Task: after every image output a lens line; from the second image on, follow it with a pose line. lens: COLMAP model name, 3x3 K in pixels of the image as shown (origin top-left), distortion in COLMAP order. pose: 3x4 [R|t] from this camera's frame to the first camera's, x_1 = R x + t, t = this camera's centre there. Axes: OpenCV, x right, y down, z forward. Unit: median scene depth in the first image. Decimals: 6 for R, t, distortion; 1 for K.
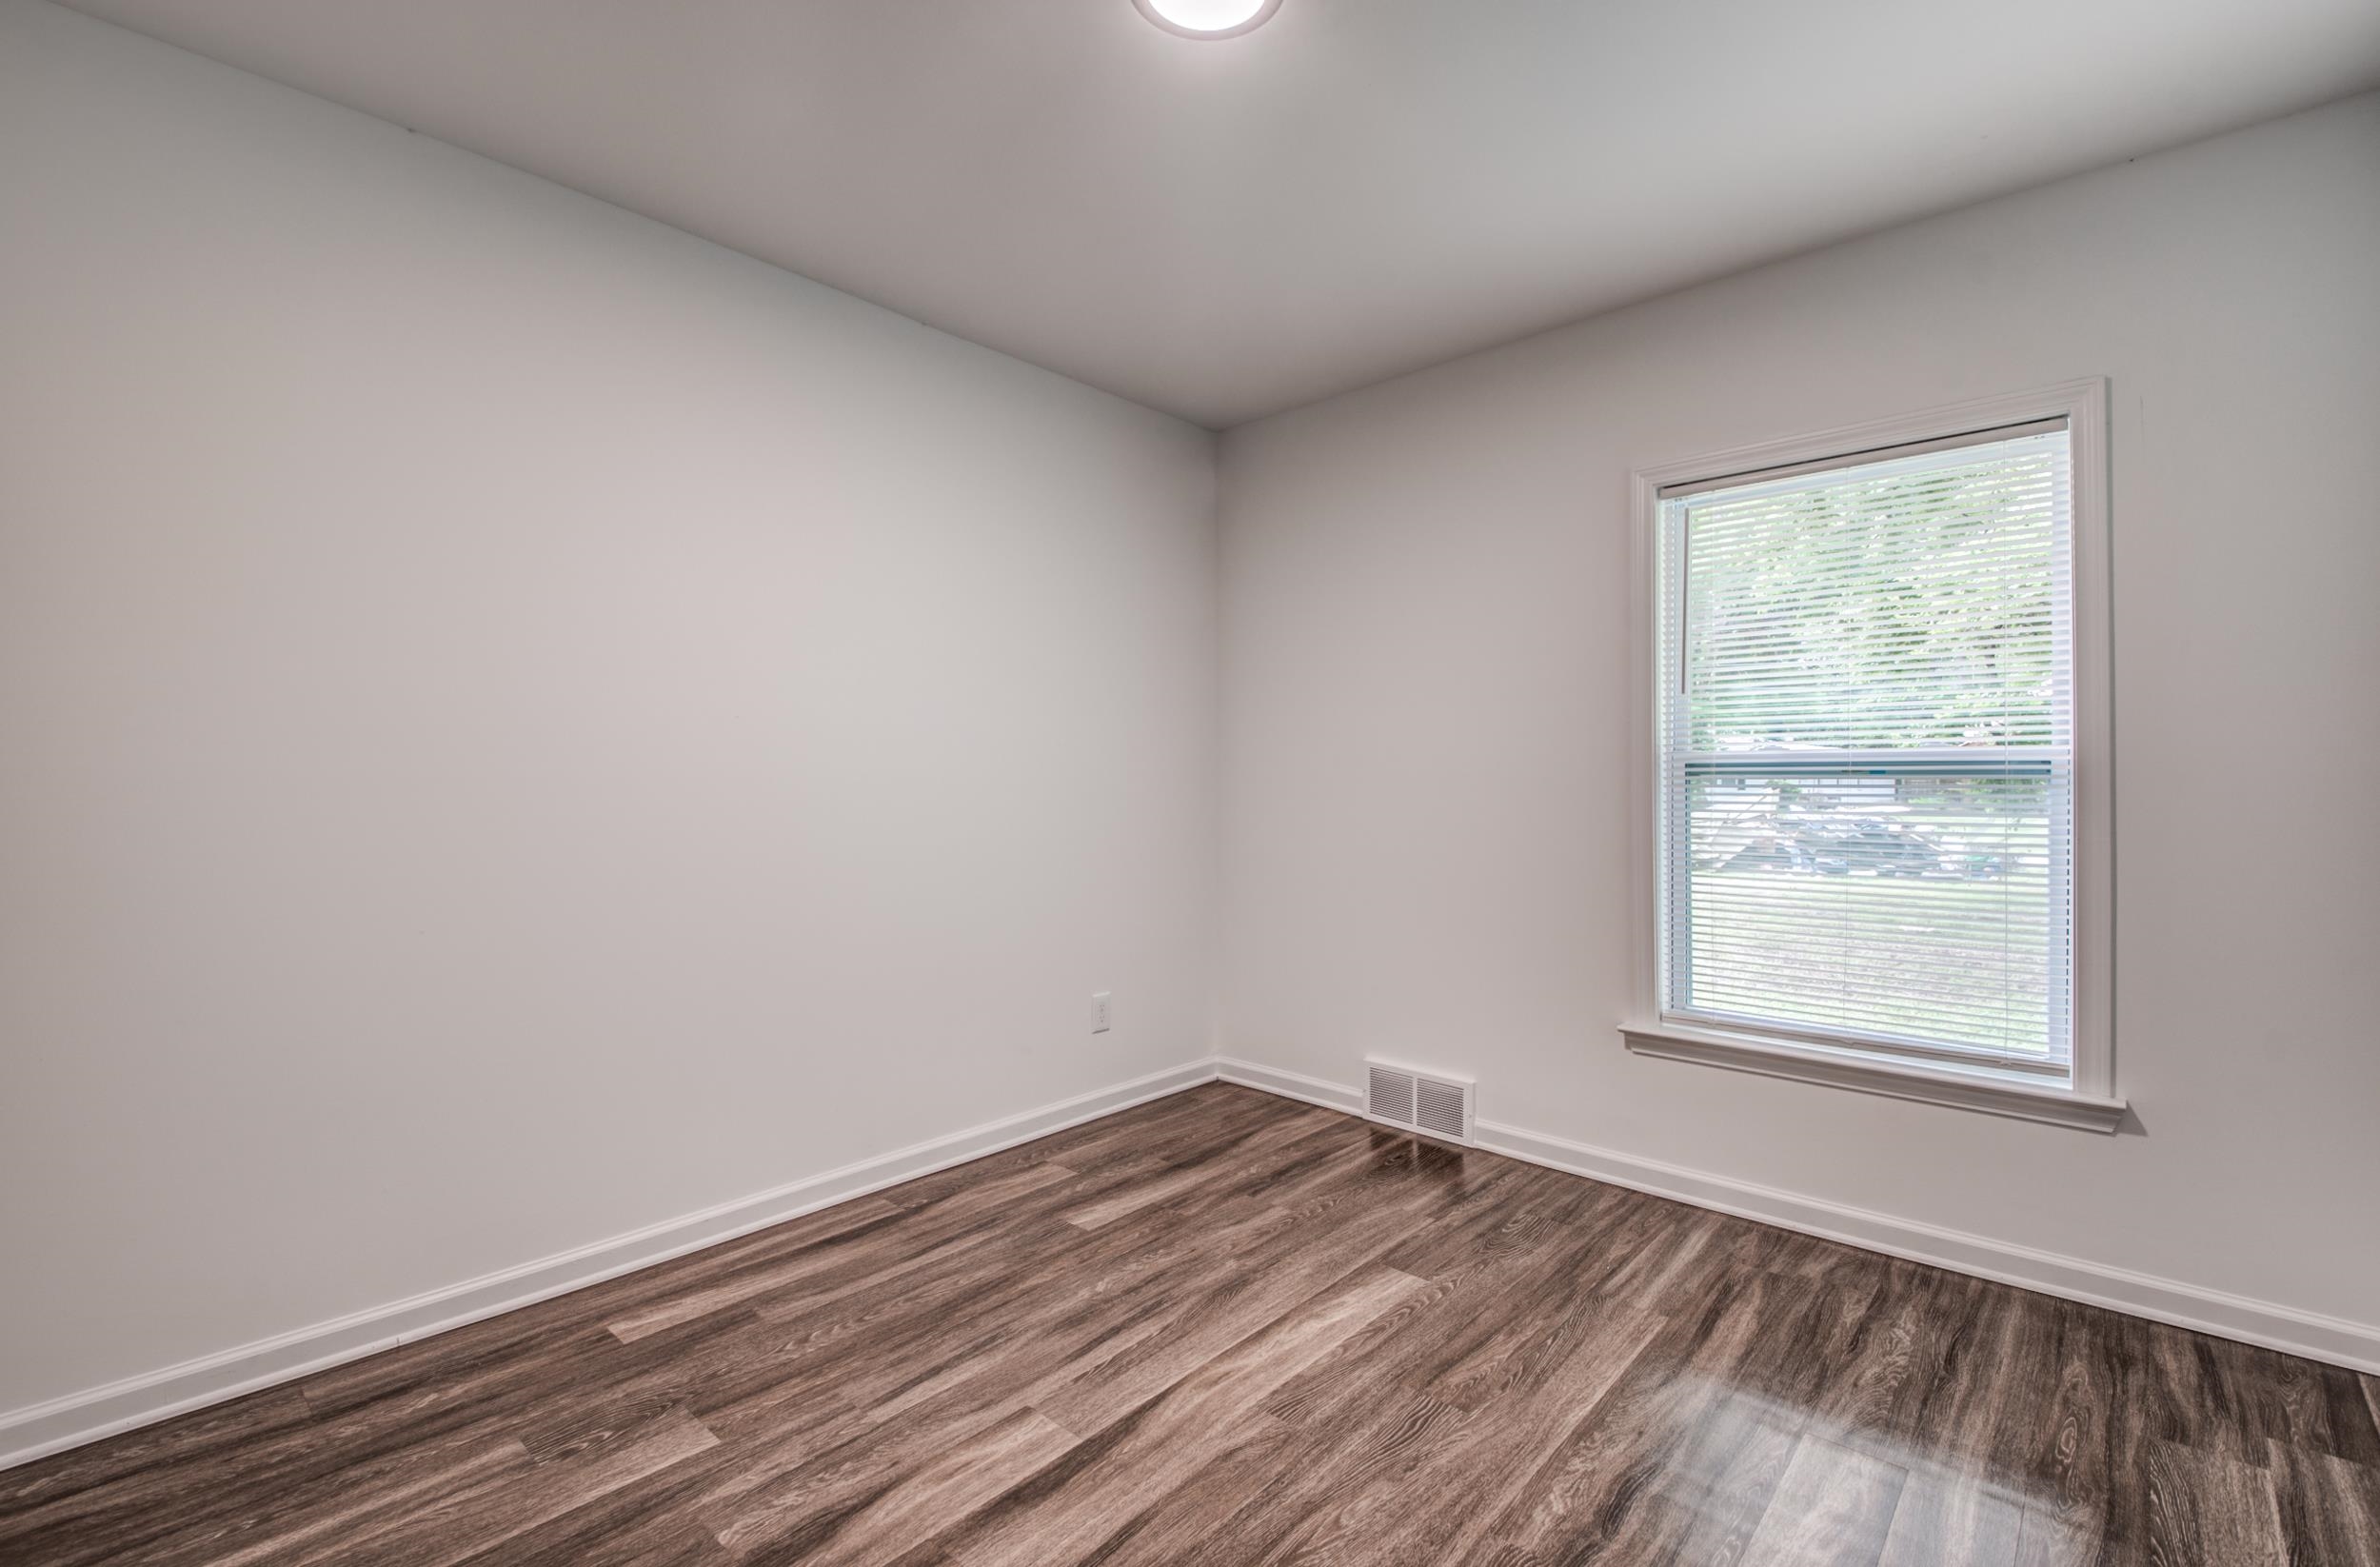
lens RADIAL K [[1056.6, 0, 1190.0], [0, 1056.6, 783.5], [0, 0, 1]] dist [0.034080, -0.020163]
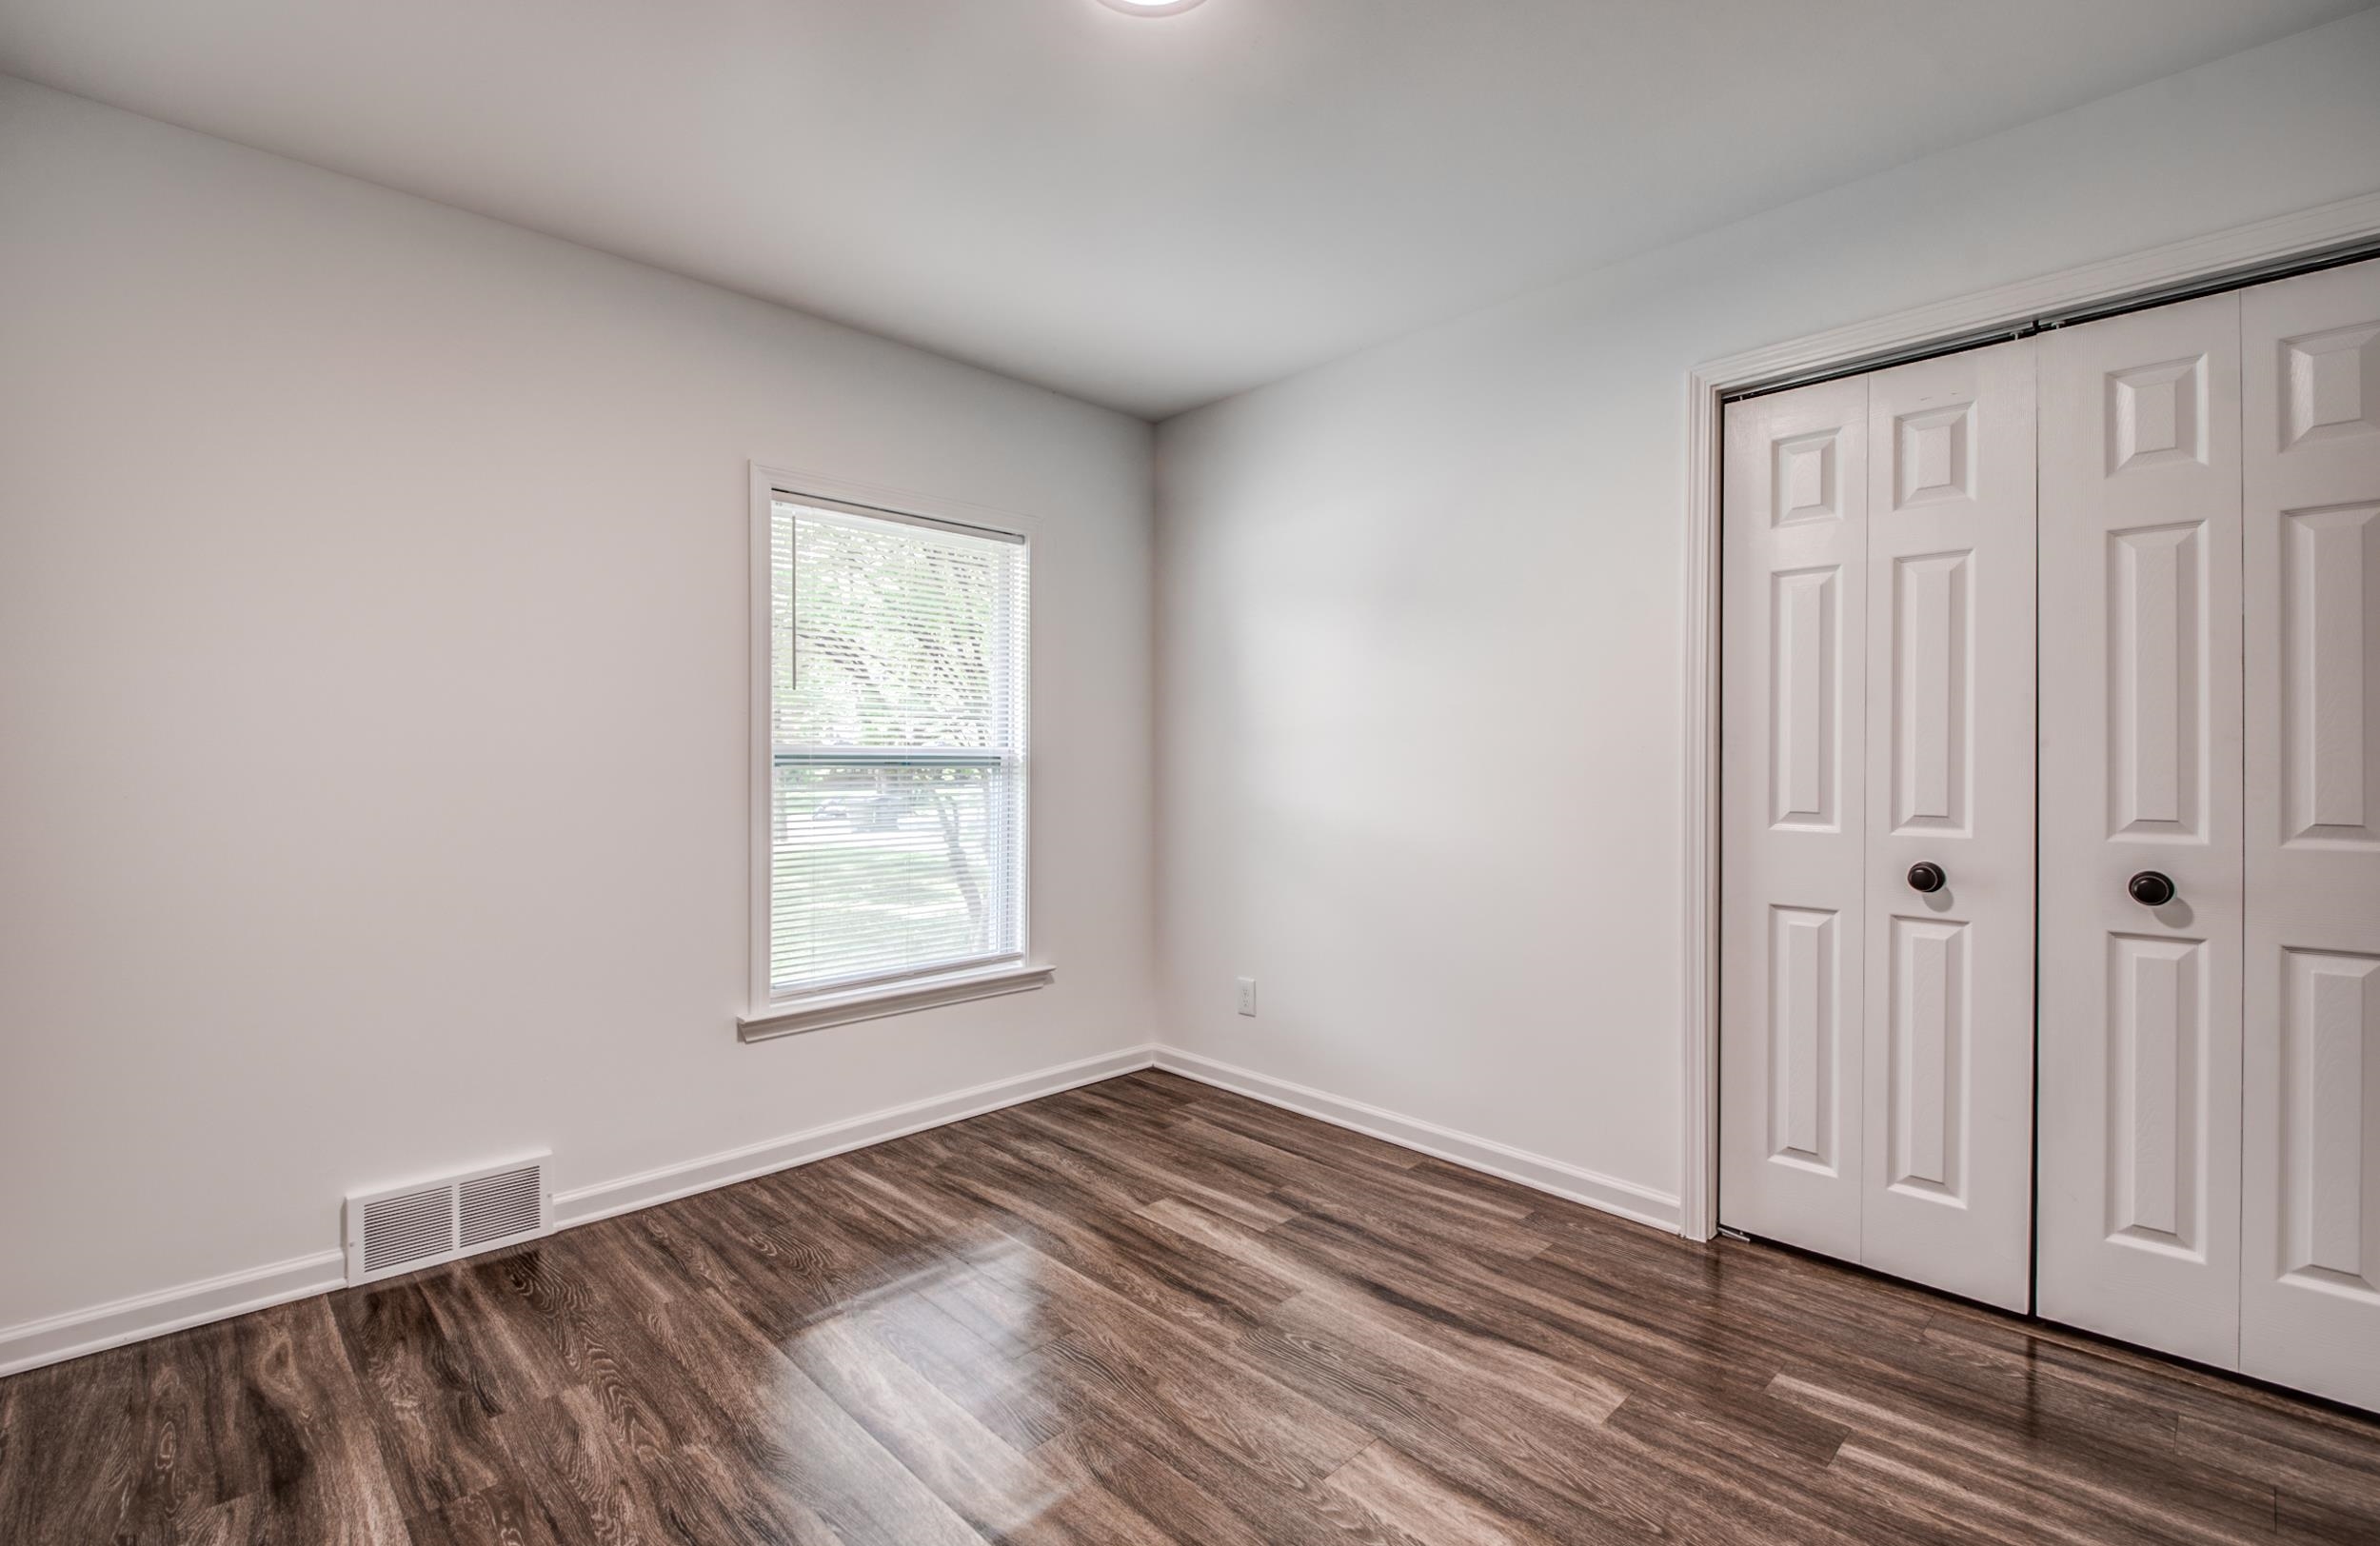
lens RADIAL K [[1048.9, 0, 1190.0], [0, 1048.9, 773.0], [0, 0, 1]] dist [0.001348, -0.000477]
pose [[0.062488, -0.008516, 0.998009, -0.629786], [0.009209, 0.999926, 0.007955, -0.006747], [-0.998003, 0.008694, 0.062562, 0.605088]]
